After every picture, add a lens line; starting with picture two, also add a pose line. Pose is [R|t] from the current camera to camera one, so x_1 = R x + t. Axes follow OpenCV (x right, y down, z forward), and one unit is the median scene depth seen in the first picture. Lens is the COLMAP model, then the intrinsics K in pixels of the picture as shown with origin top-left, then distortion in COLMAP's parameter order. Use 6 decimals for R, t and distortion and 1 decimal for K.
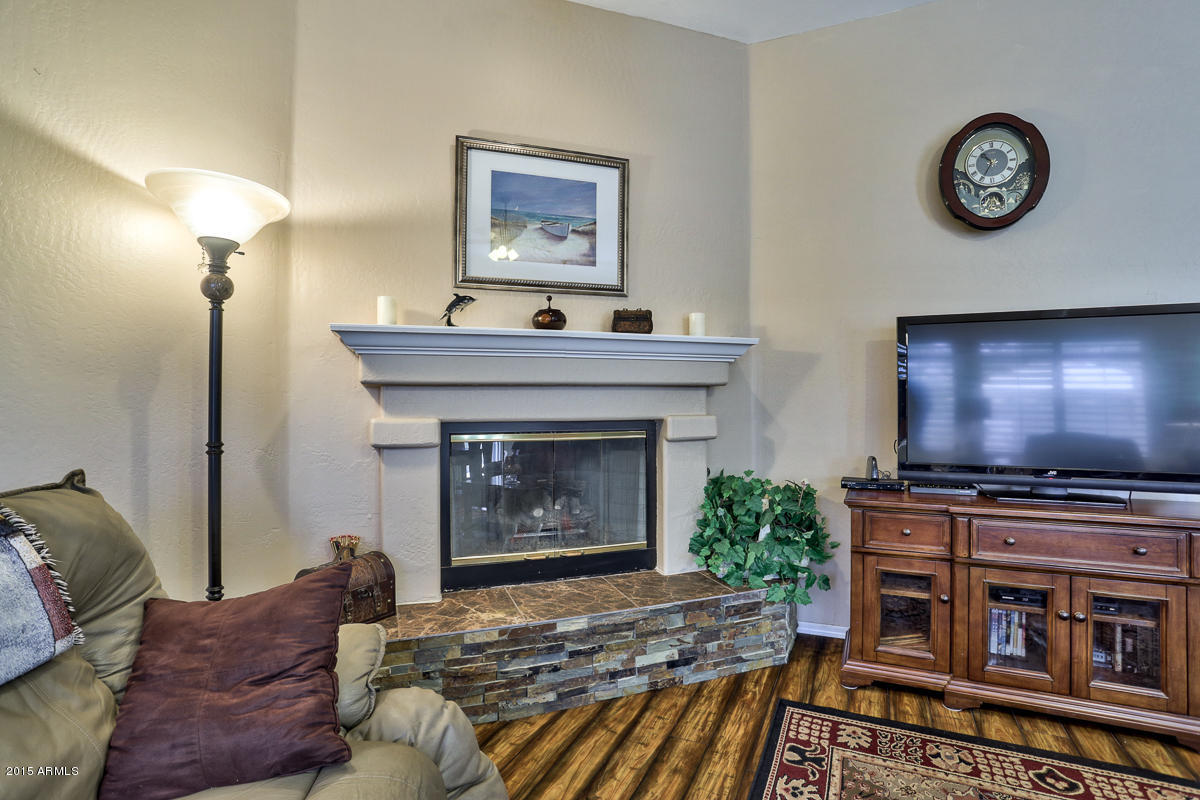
lens RADIAL K [[578.6, 0, 595.2], [0, 578.6, 397.0], [0, 0, 1]] dist [-0.079267, 0.032233]
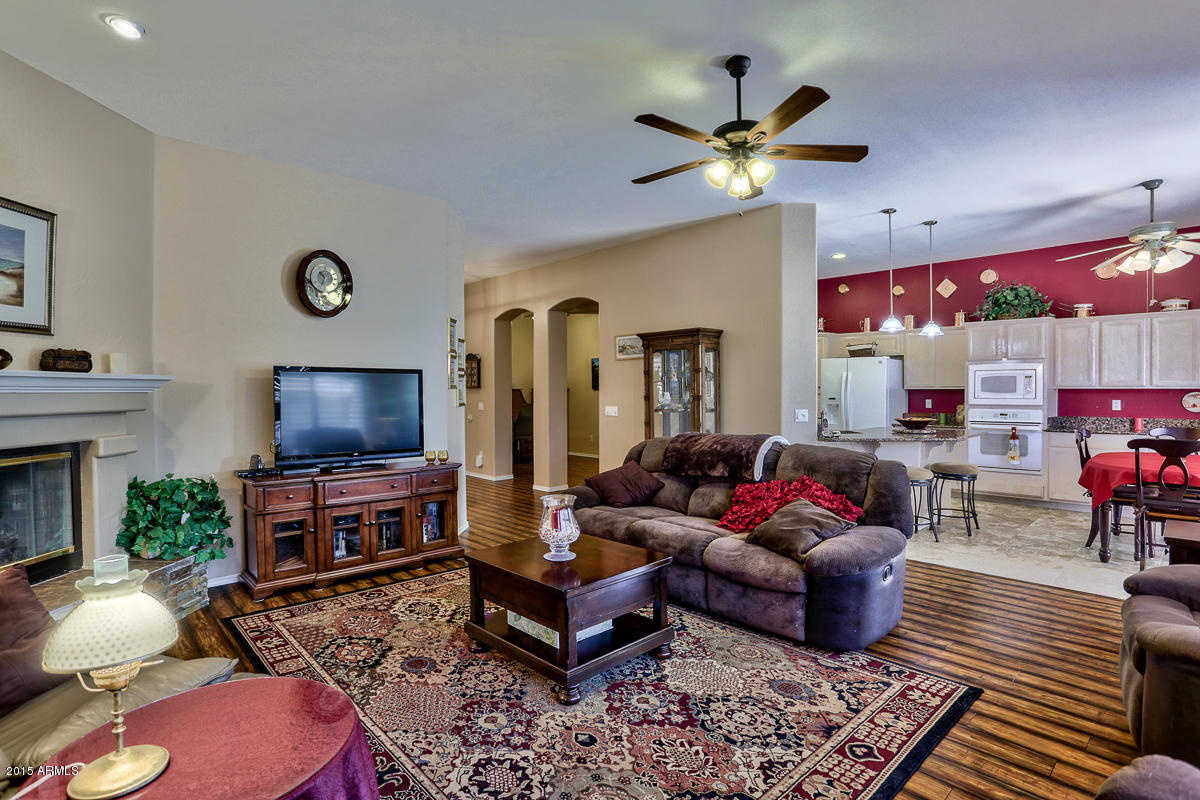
lens RADIAL K [[601.5, 0, 604.4], [0, 601.5, 405.4], [0, 0, 1]] dist [0.000041, 0.000446]
pose [[0.359101, -0.021466, 0.933052, -0.722785], [-0.005473, 0.999670, 0.025105, -0.078198], [-0.933283, -0.014122, 0.358865, -0.482676]]
